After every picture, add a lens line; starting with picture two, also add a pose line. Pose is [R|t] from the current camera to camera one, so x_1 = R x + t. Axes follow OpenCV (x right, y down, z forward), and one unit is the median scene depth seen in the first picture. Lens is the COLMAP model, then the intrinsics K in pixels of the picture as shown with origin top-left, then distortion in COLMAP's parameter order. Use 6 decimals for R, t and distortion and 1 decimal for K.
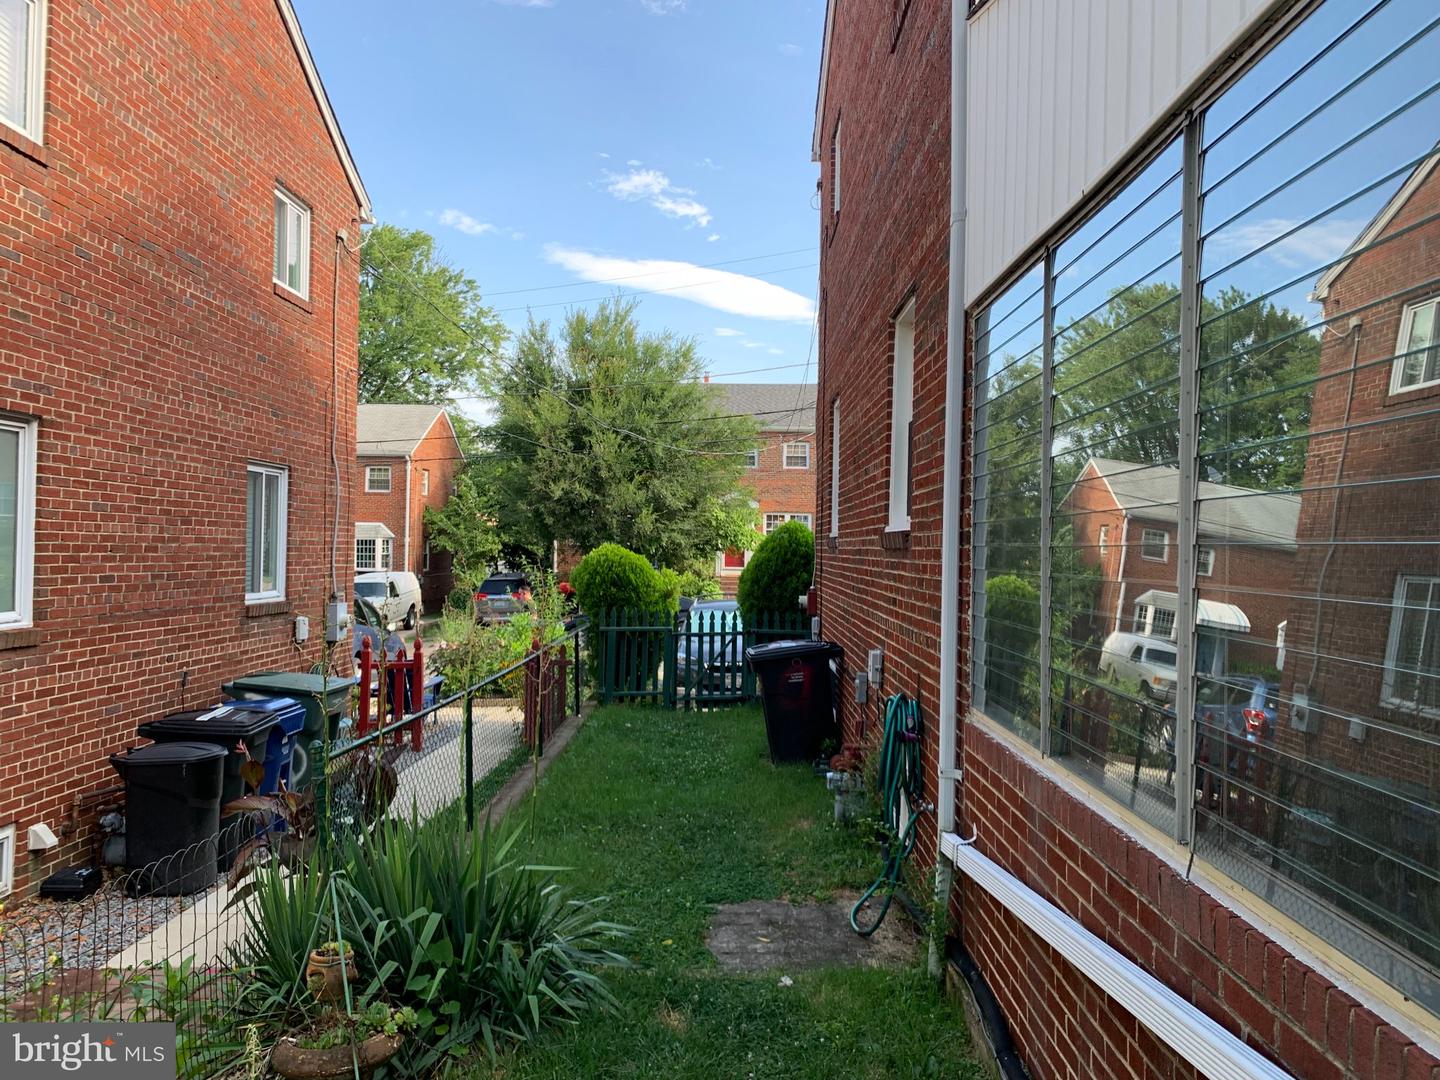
lens RADIAL K [[1089.6, 0, 719.1], [0, 1089.6, 523.6], [0, 0, 1]] dist [0.157785, -0.196910]
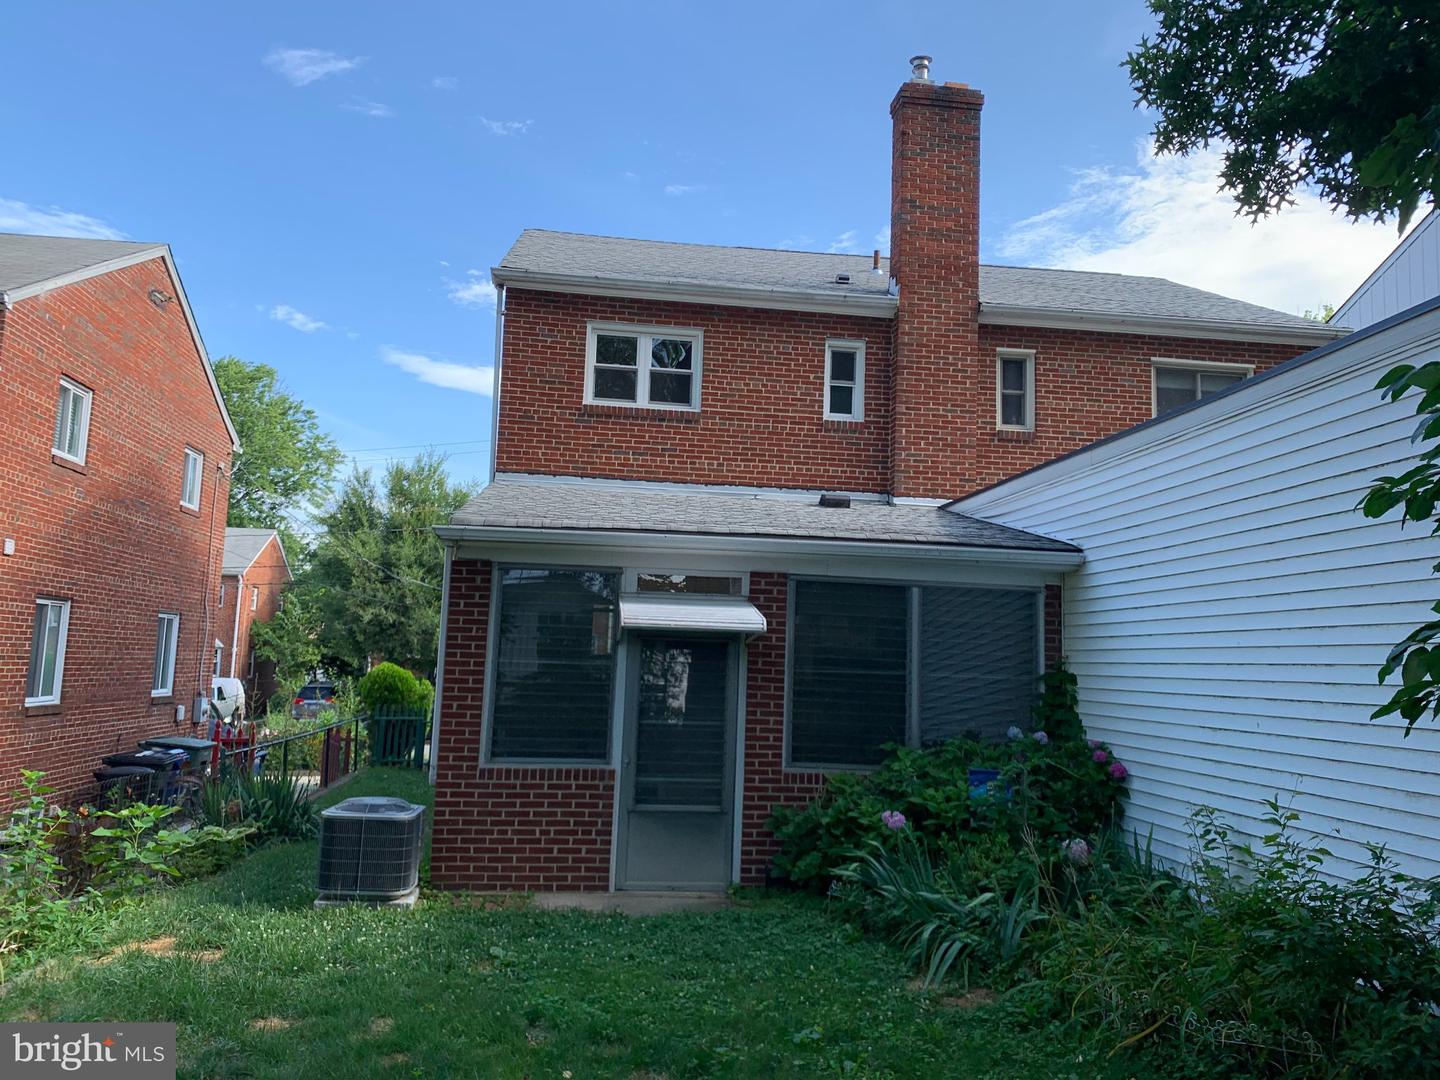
lens RADIAL K [[1090.6, 0, 720.8], [0, 1090.6, 527.6], [0, 0, 1]] dist [0.044909, -0.073566]
pose [[0.989033, 0.036798, 0.143039, 0.062457], [-0.022560, 0.994740, -0.099919, -0.012252], [-0.145964, 0.095596, 0.984660, -0.270803]]
